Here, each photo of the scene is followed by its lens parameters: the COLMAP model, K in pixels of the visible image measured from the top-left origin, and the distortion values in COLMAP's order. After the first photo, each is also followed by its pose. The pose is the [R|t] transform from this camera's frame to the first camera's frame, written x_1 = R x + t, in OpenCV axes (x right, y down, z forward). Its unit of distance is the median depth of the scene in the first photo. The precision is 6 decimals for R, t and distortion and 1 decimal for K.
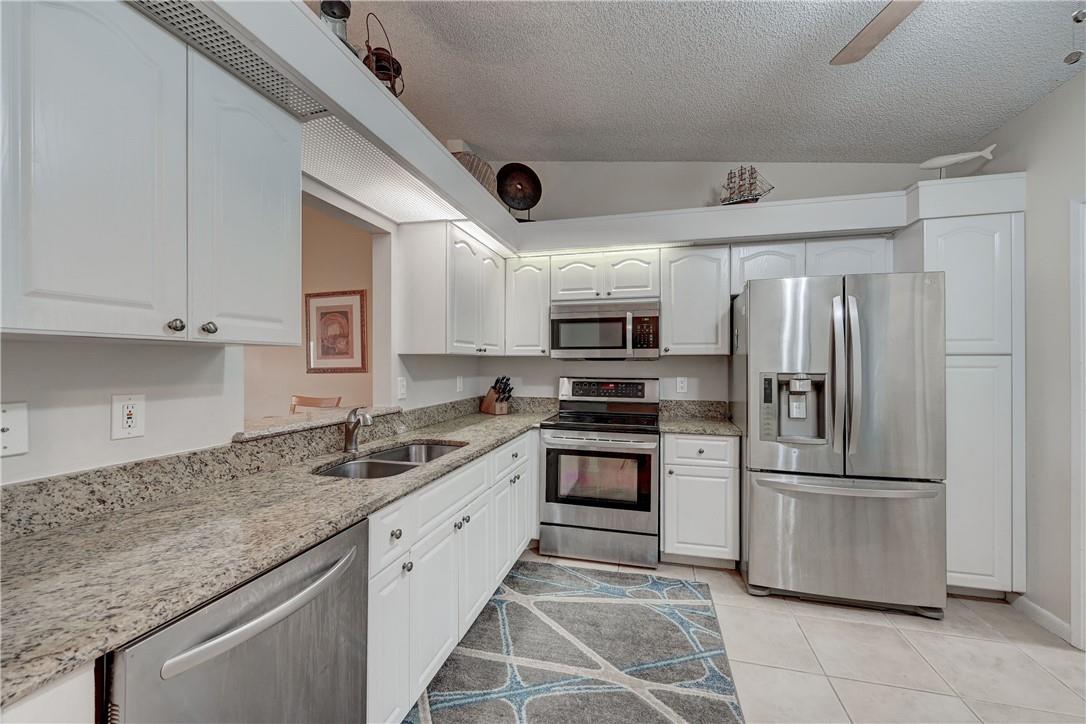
lens RADIAL K [[453.6, 0, 534.5], [0, 453.6, 365.2], [0, 0, 1]] dist [-0.011817, 0.000044]
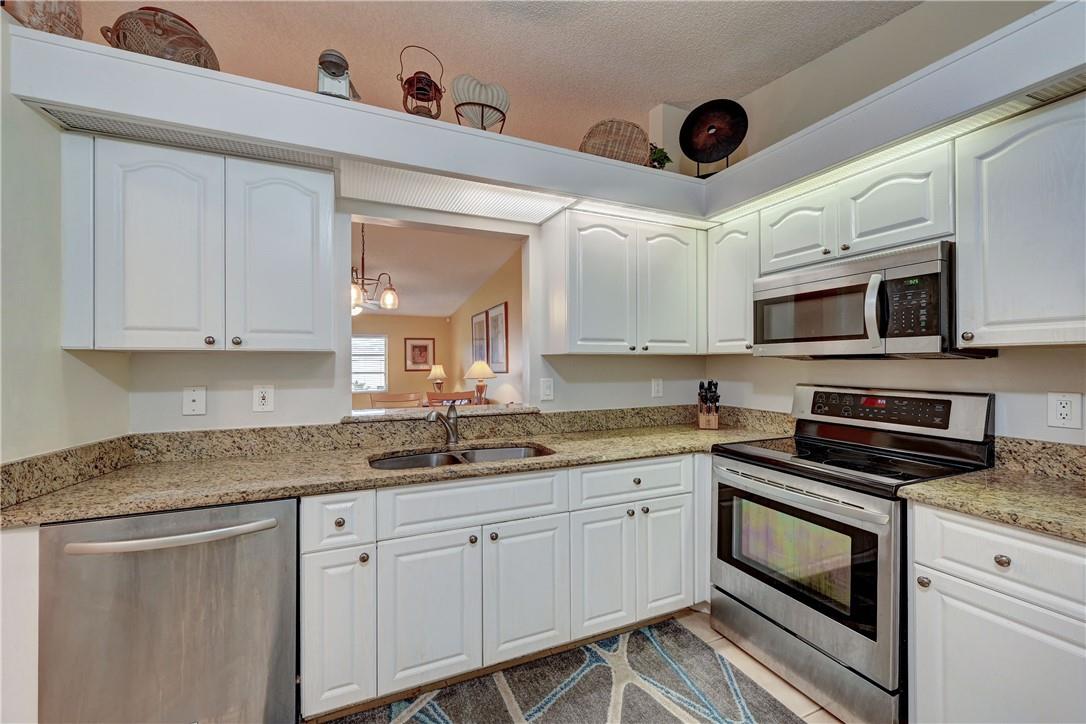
lens RADIAL K [[433.8, 0, 530.3], [0, 433.8, 361.0], [0, 0, 1]] dist [-0.002338, -0.000246]
pose [[0.616663, -0.005115, -0.787211, 0.409015], [-0.001534, 0.999969, -0.007699, -0.003383], [0.787226, 0.005955, 0.616636, 0.367129]]
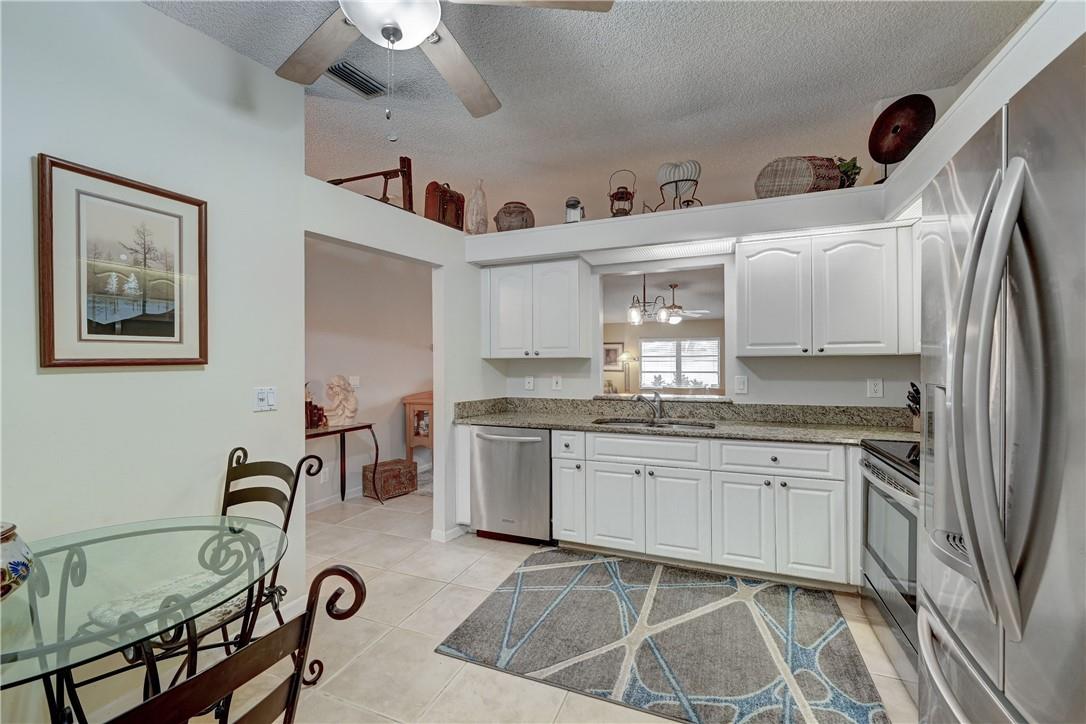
lens RADIAL K [[421.0, 0, 543.0], [0, 421.0, 362.0], [0, 0, 1]] dist [-0.020980, -0.000088]
pose [[-0.133334, -0.005710, -0.991055, 0.852469], [-0.001302, 0.999984, -0.005587, -0.003422], [0.991070, 0.000545, -0.133339, 0.589058]]
